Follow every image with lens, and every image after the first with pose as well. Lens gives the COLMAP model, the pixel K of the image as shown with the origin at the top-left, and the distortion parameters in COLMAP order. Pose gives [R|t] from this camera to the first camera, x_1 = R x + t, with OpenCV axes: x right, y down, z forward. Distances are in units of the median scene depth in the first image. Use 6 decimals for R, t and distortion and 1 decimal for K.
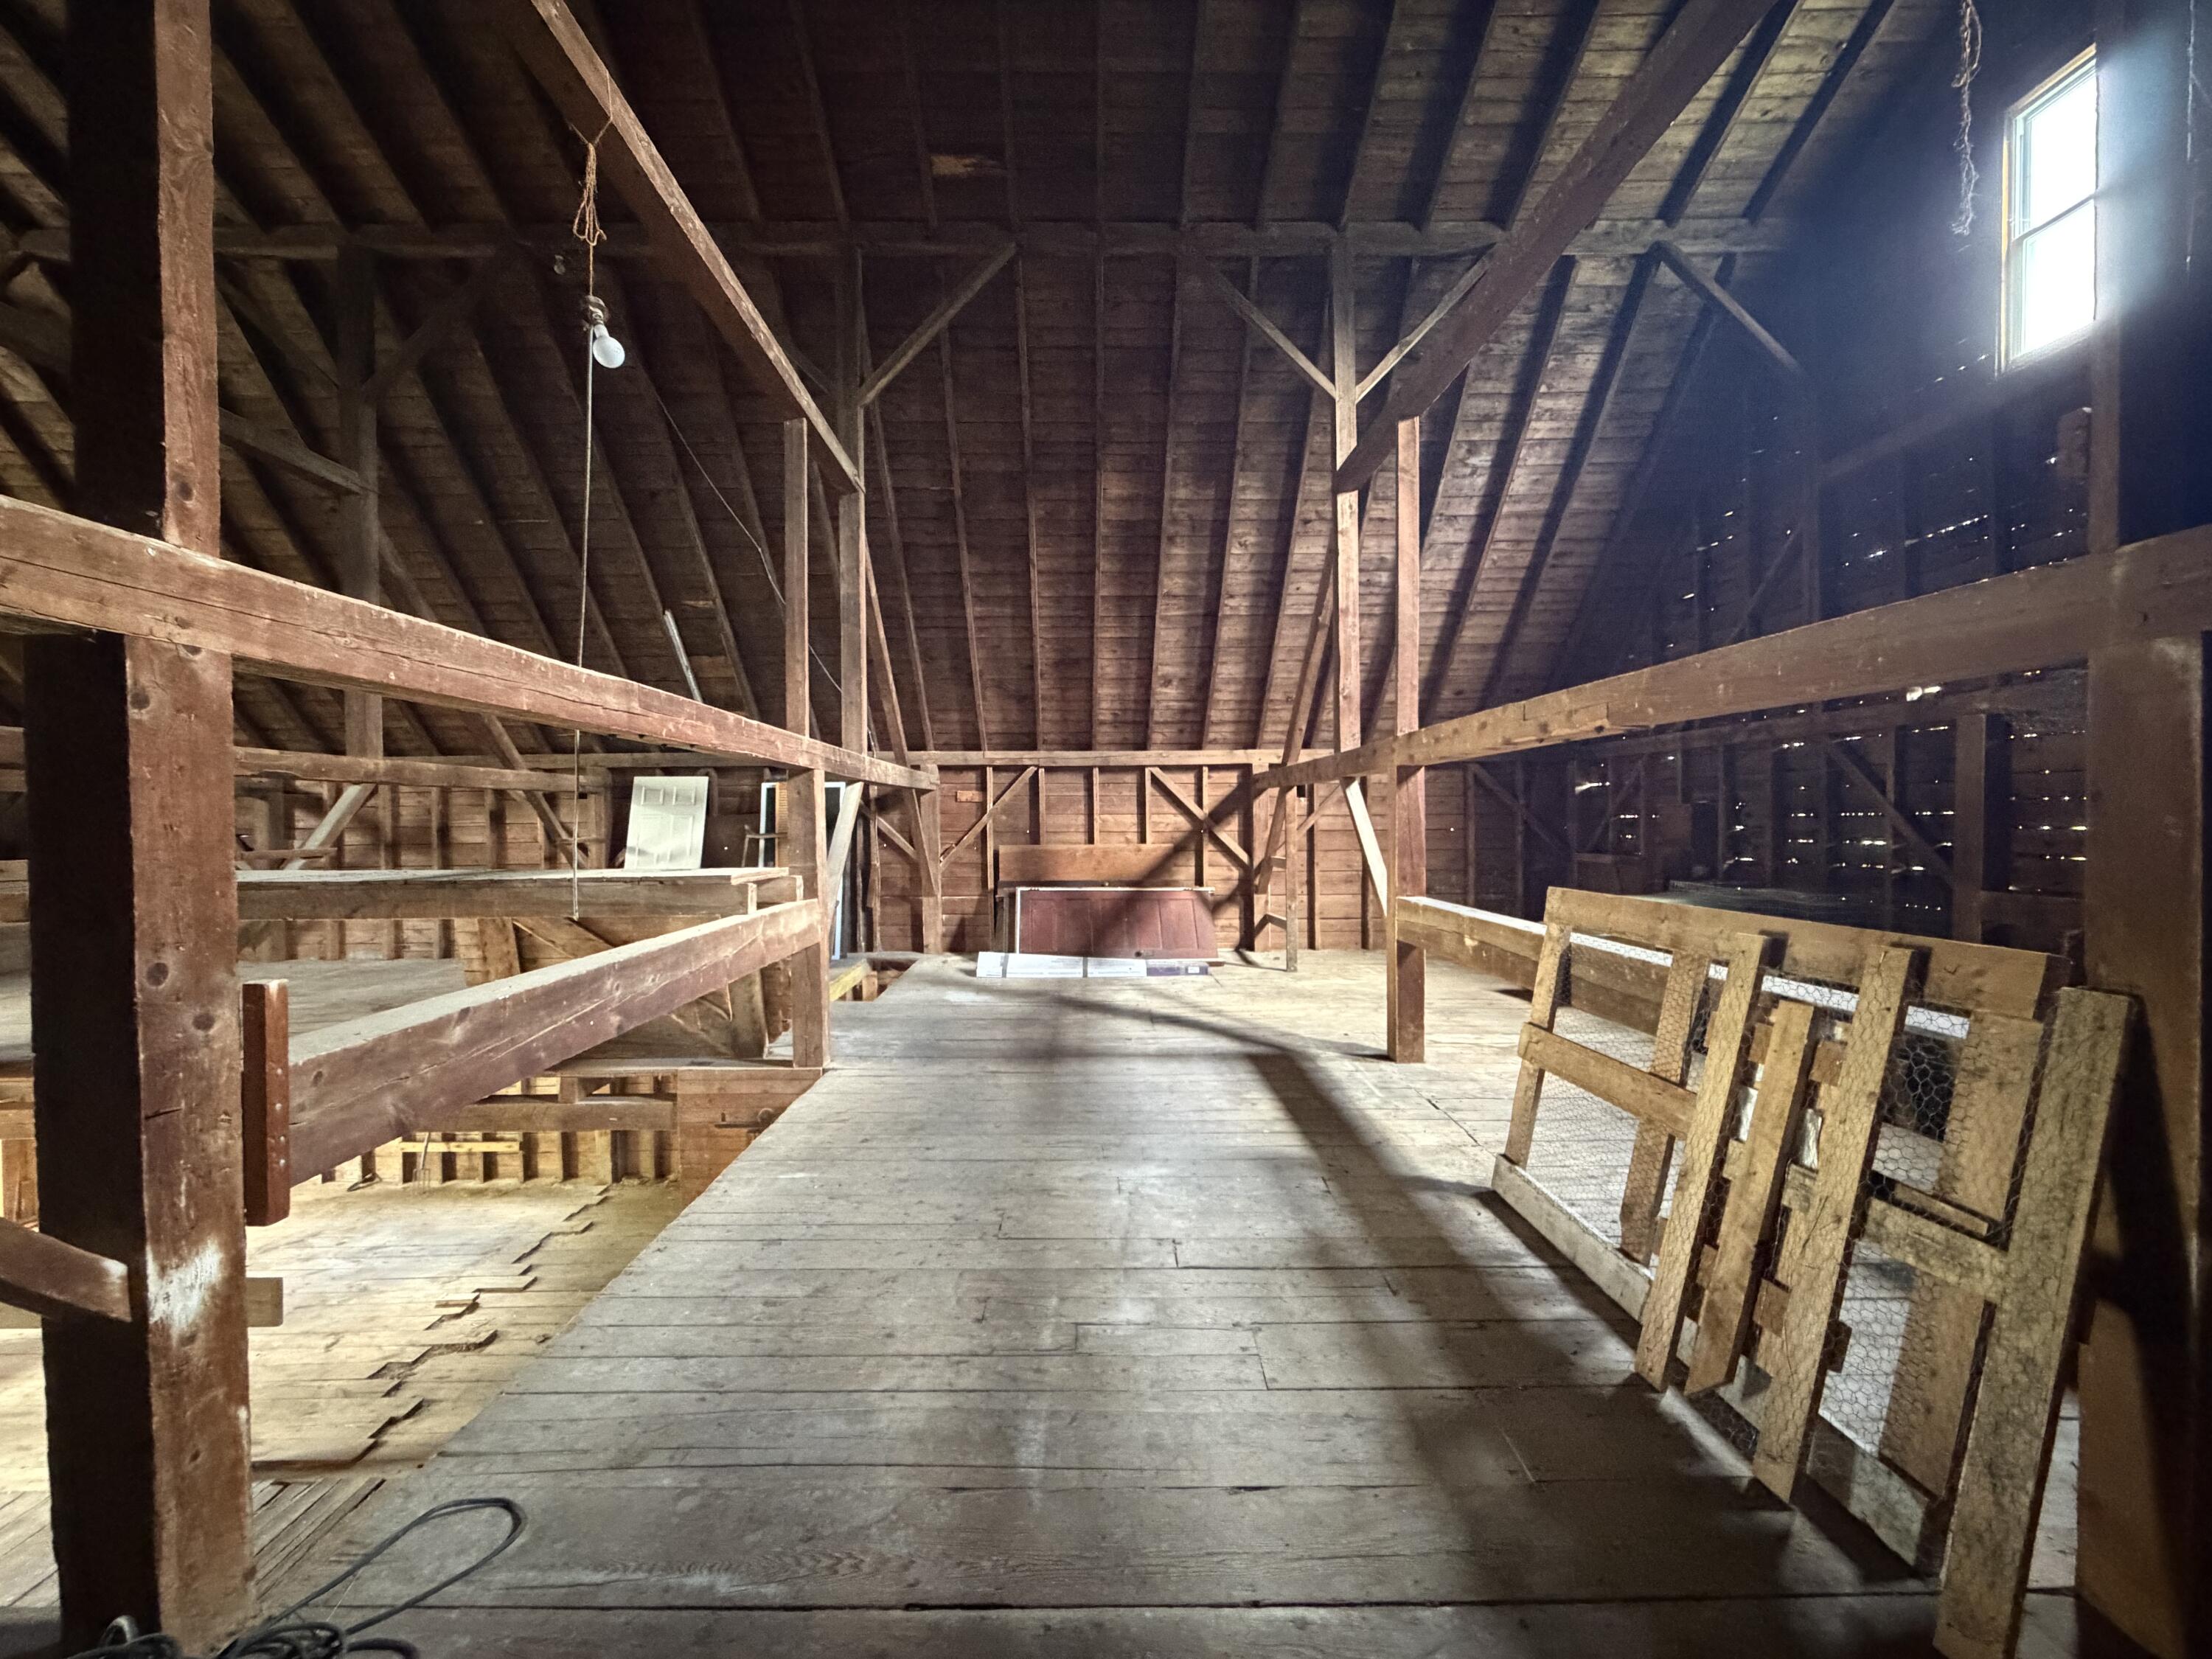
lens RADIAL K [[878.8, 0, 1097.8], [0, 878.8, 831.7], [0, 0, 1]] dist [0.000691, -0.000164]
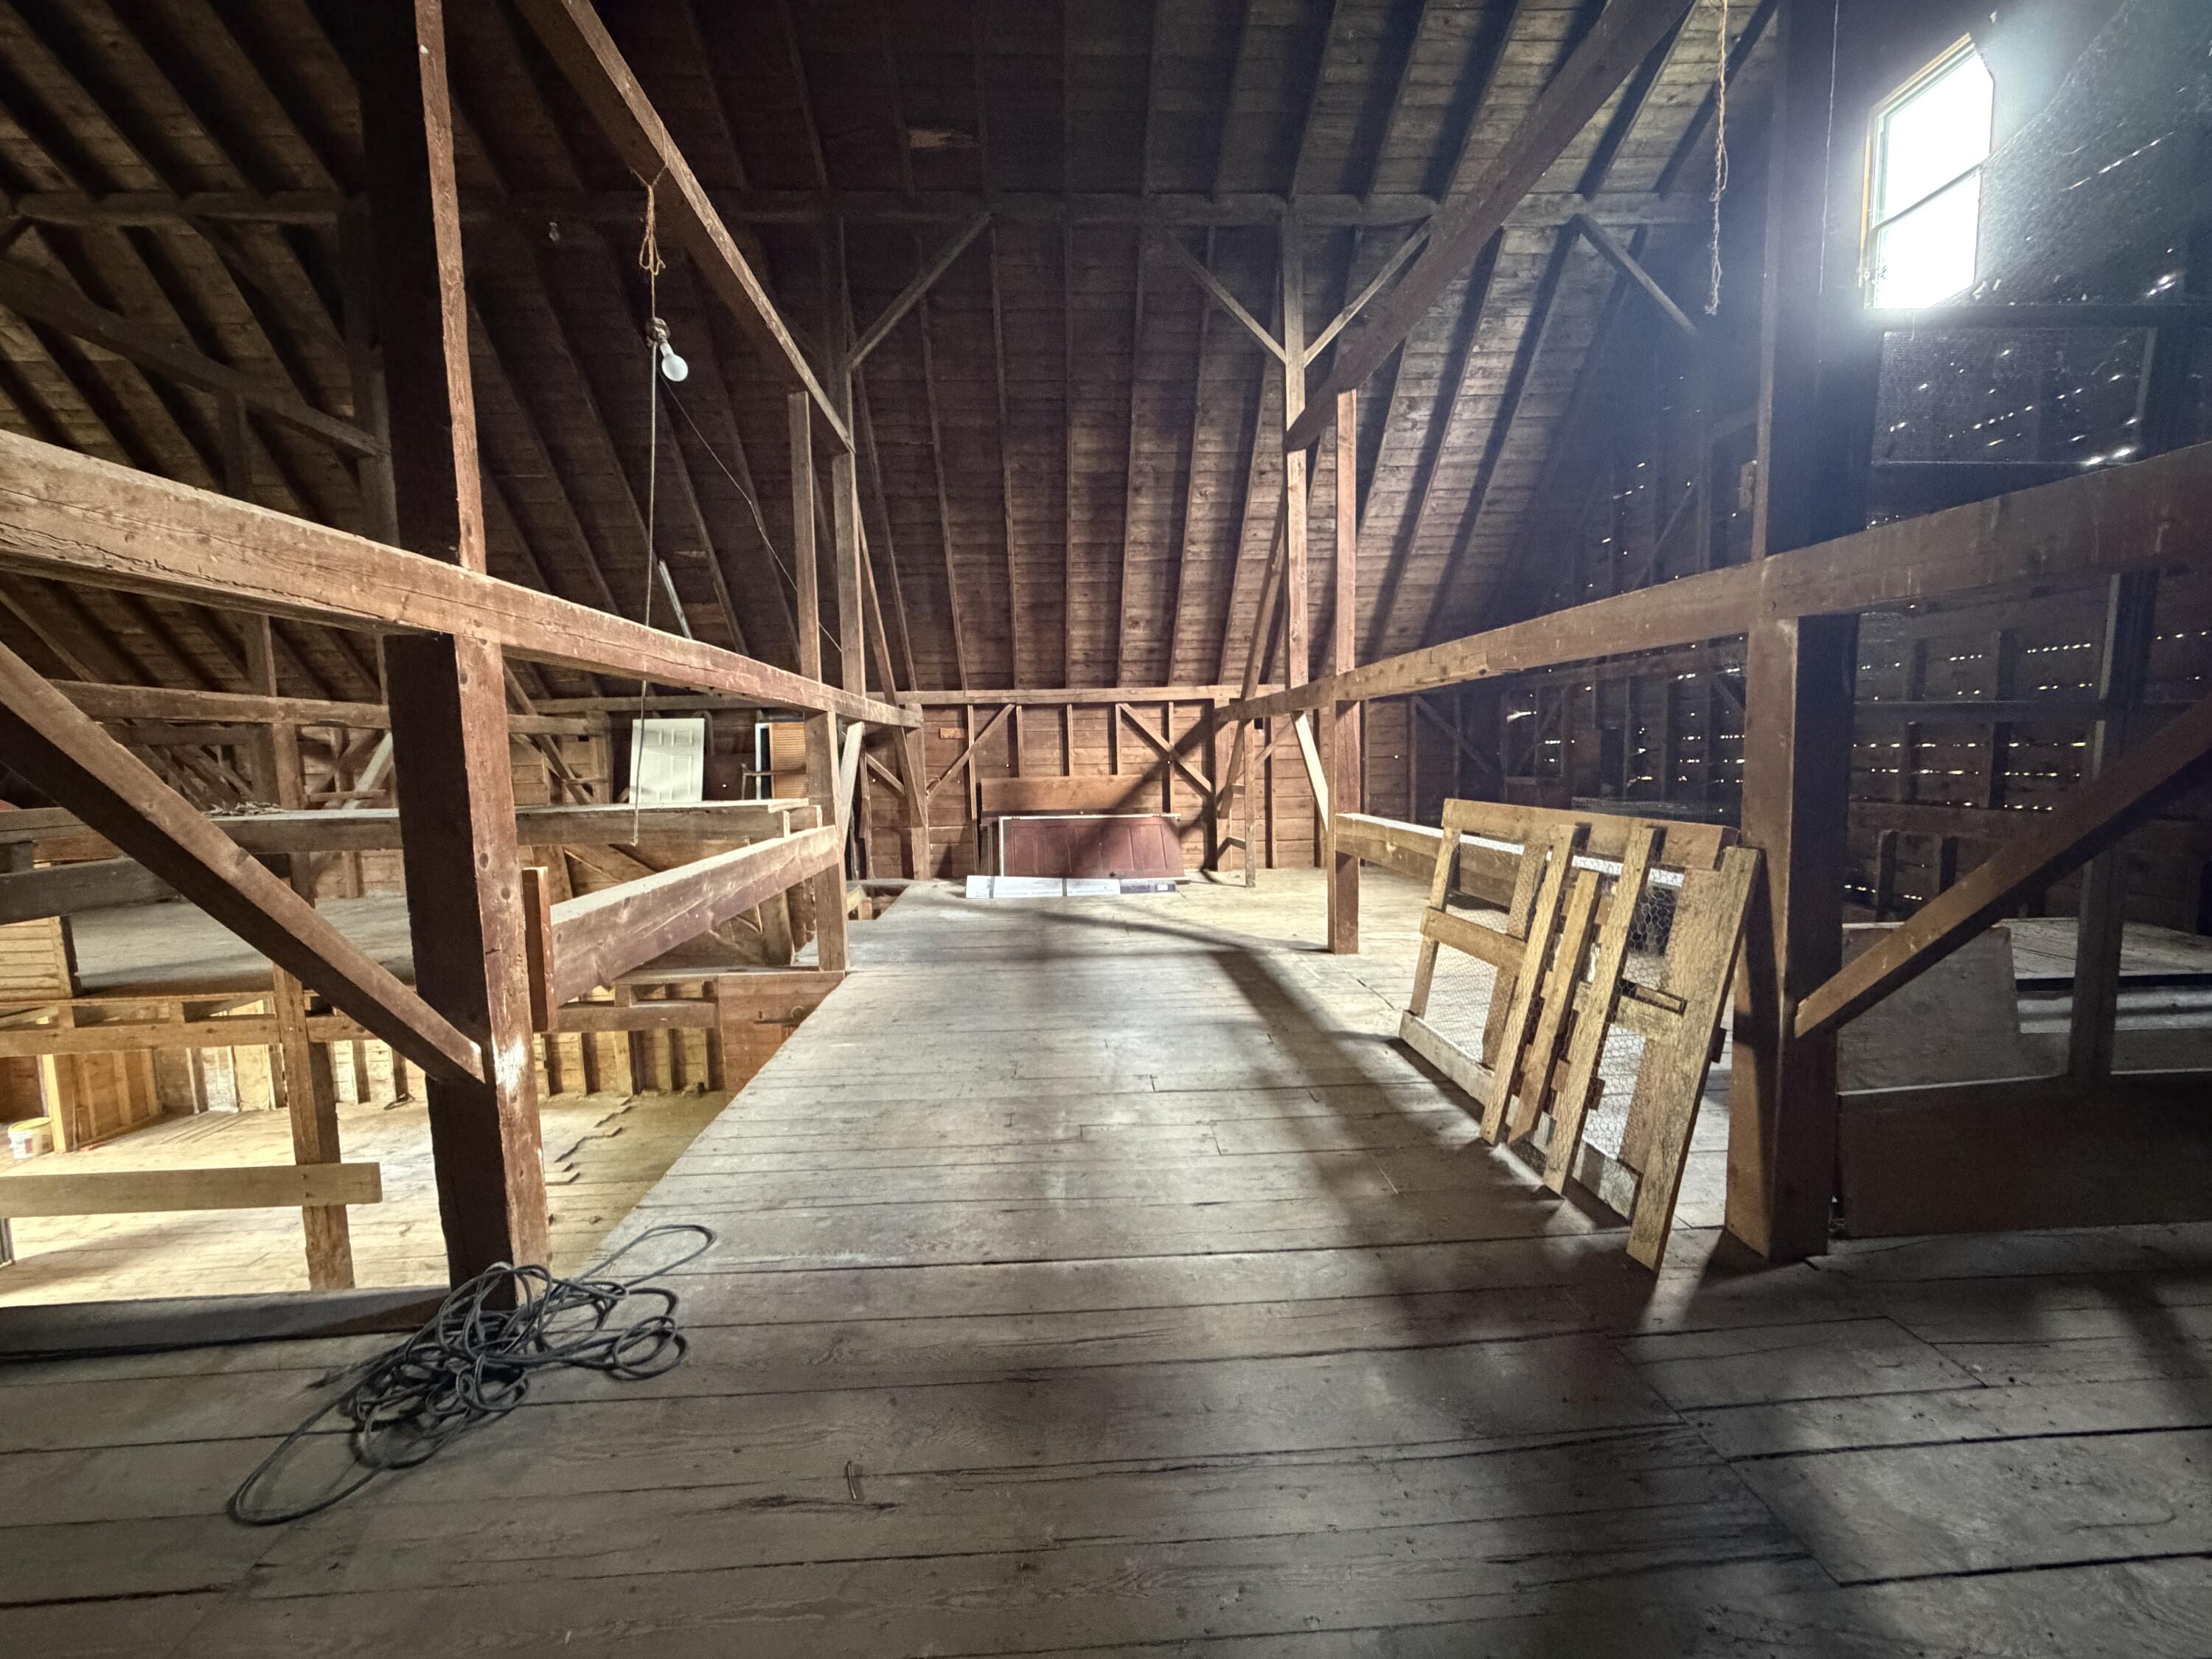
lens RADIAL K [[878.8, 0, 1097.8], [0, 878.8, 831.7], [0, 0, 1]] dist [0.000691, -0.000164]
pose [[0.999122, -0.019957, 0.036829, -0.017741], [0.017174, 0.997080, 0.074402, 0.004761], [-0.038206, -0.073704, 0.996548, -0.142410]]
